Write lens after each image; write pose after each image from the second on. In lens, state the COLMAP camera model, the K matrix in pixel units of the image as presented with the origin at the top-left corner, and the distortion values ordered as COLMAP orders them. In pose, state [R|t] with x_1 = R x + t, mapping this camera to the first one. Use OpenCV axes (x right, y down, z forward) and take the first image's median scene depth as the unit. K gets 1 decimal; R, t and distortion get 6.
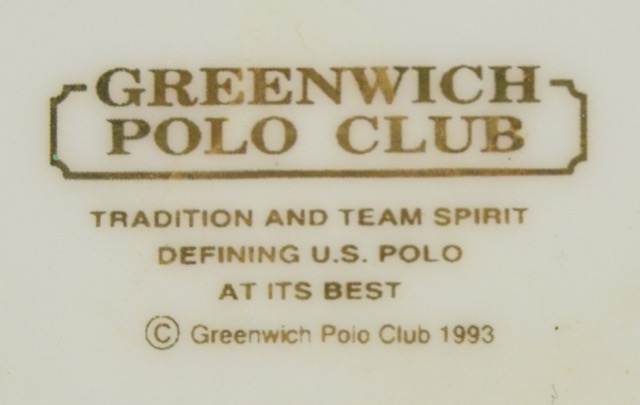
lens RADIAL K [[1663.3, 0, 320.2], [0, 1663.3, 202.4], [0, 0, 1]] dist [0.001643, 0.000000]
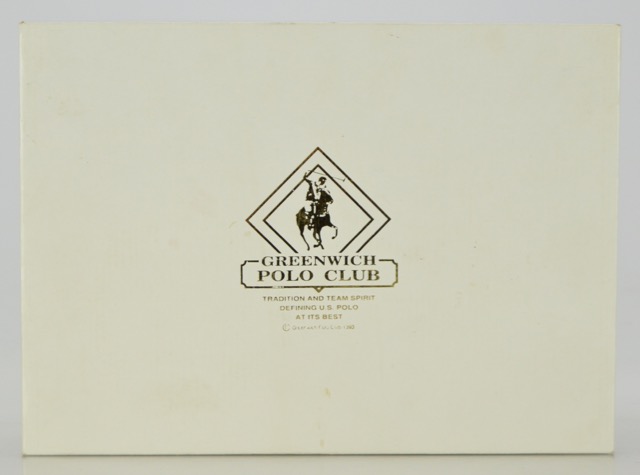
lens RADIAL K [[4009.5, 0, 320.1], [0, 4009.5, 237.4], [0, 0, 1]] dist [0.092479, 0.000000]
pose [[0.999686, -0.000264, 0.025067, -0.210956], [0.000875, 0.999703, -0.024368, 0.084080], [-0.025054, 0.024382, 0.999389, -7.396188]]
